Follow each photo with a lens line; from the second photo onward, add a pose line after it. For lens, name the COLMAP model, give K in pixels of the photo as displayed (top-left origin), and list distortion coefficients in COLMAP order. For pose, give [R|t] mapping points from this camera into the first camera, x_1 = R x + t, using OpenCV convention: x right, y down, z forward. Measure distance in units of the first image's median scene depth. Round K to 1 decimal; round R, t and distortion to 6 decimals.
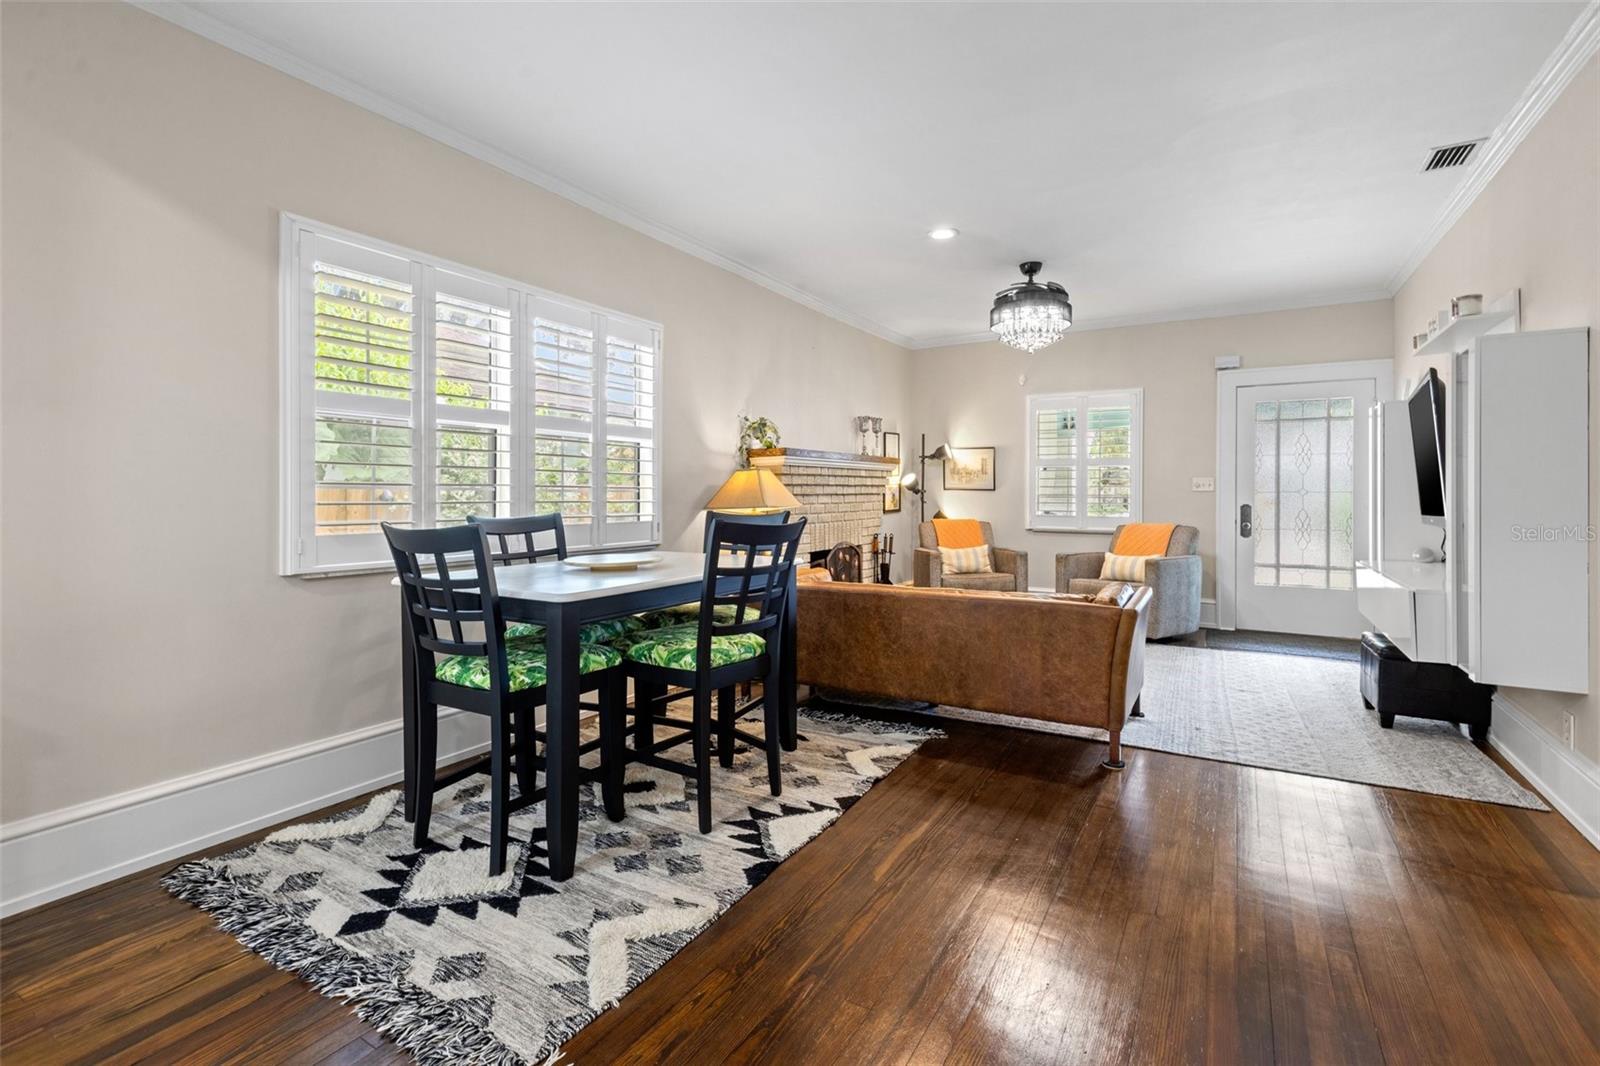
lens RADIAL K [[712.5, 0, 804.9], [0, 712.5, 499.2], [0, 0, 1]] dist [0.003025, -0.001579]
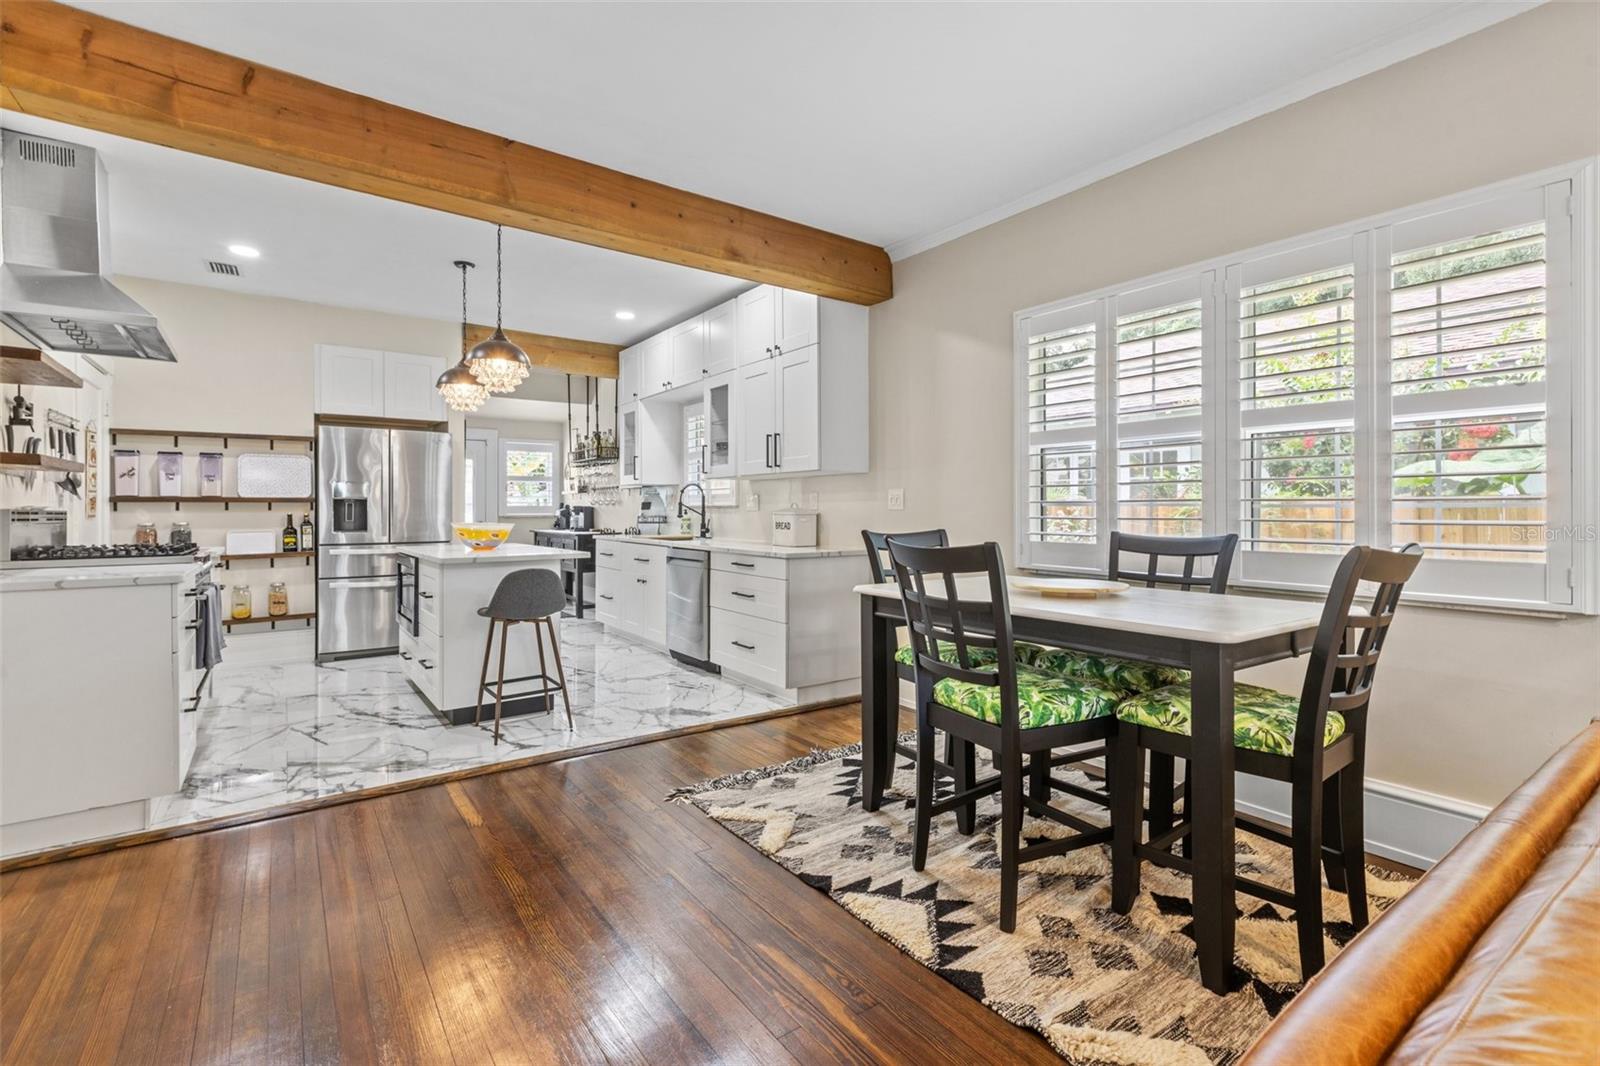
lens RADIAL K [[712.5, 0, 795.0], [0, 712.5, 507.9], [0, 0, 1]] dist [0.003025, -0.001579]
pose [[-0.392180, -0.005005, -0.919875, 0.588200], [-0.008541, 0.999962, -0.001799, -0.004649], [0.919849, 0.007151, -0.392208, 0.904634]]
